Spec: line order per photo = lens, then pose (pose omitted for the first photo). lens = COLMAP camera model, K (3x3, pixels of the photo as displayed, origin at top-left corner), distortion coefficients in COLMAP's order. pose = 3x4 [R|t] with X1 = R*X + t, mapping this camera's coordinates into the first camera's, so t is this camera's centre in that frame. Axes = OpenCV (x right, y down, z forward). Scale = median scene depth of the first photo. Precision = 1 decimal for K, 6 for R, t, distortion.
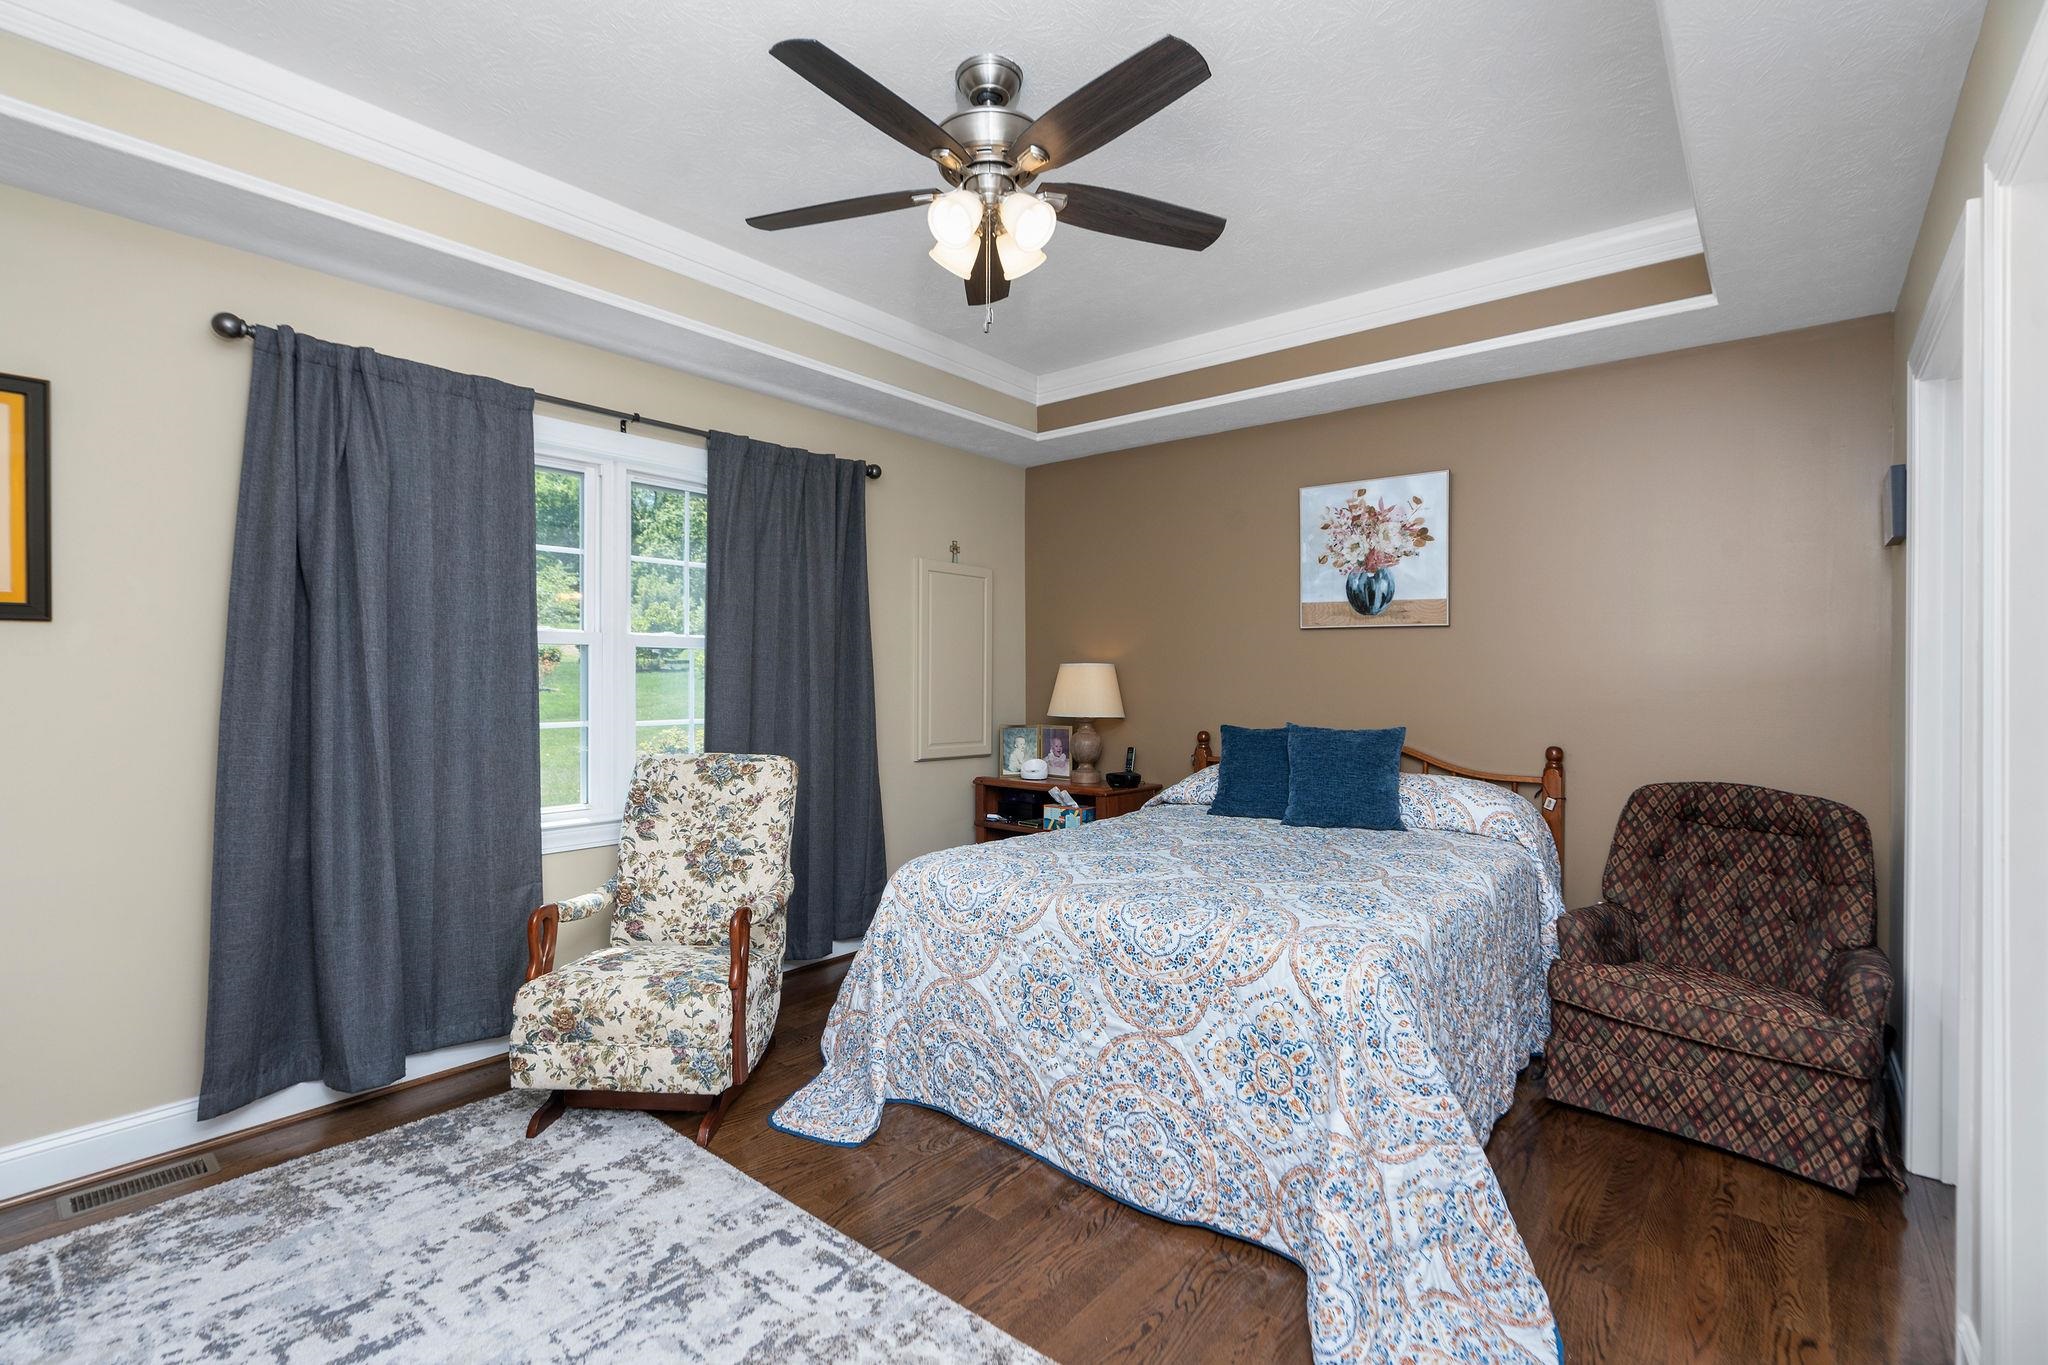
lens RADIAL K [[937.8, 0, 989.4], [0, 937.8, 687.9], [0, 0, 1]] dist [-0.003859, 0.000187]
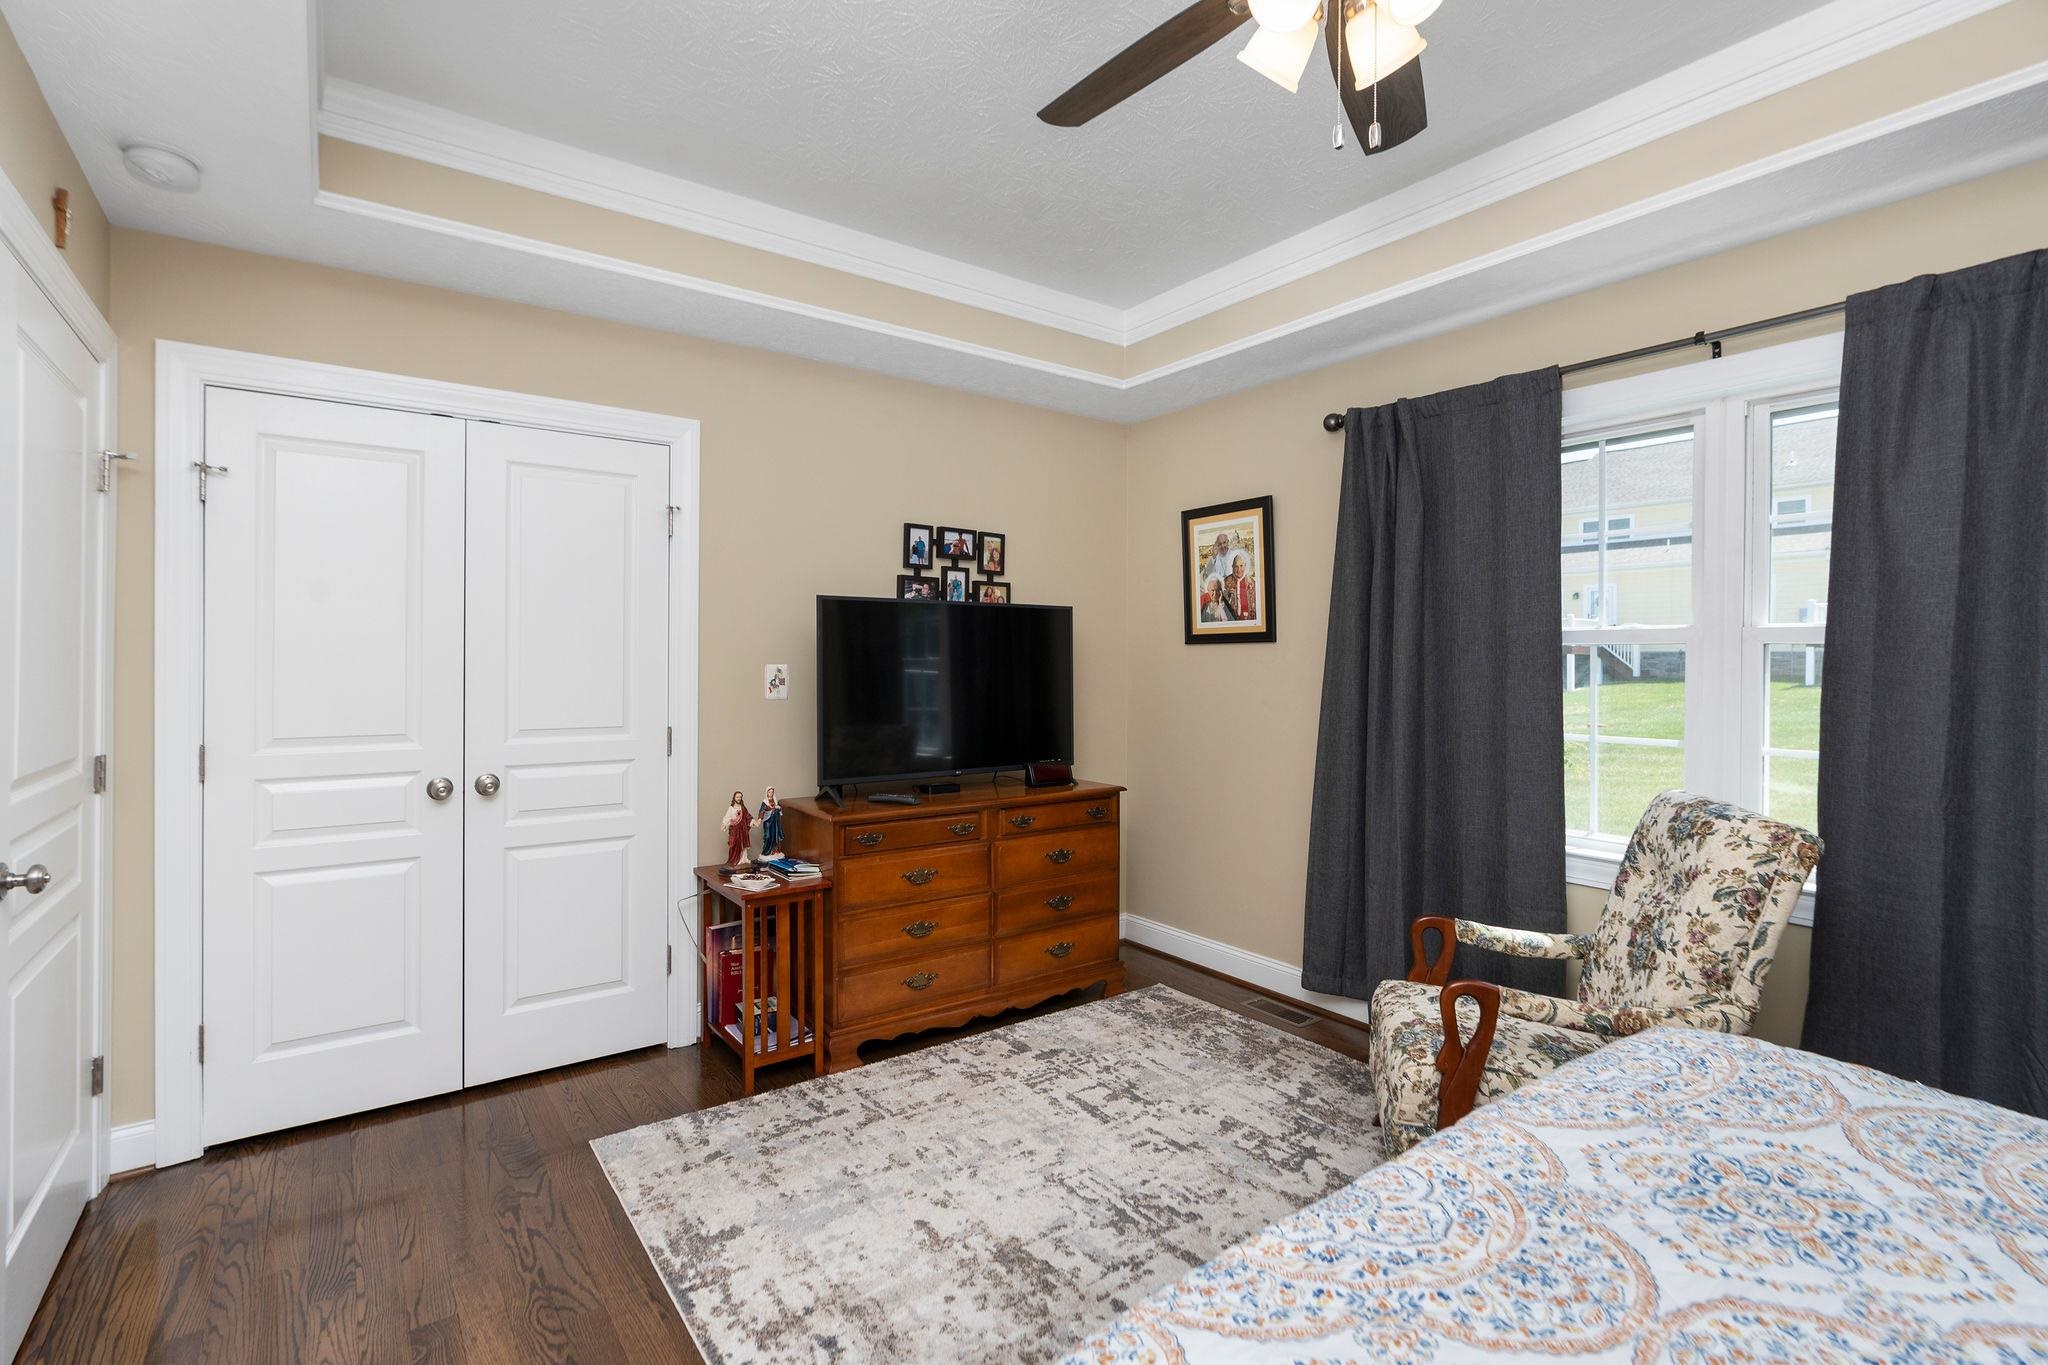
lens RADIAL K [[937.8, 0, 1020.2], [0, 937.8, 662.5], [0, 0, 1]] dist [-0.003859, 0.000187]
pose [[-0.222471, -0.002474, -0.974936, 0.675832], [-0.020021, 0.999797, 0.002032, -0.028992], [0.974734, 0.019971, -0.222476, 0.925253]]
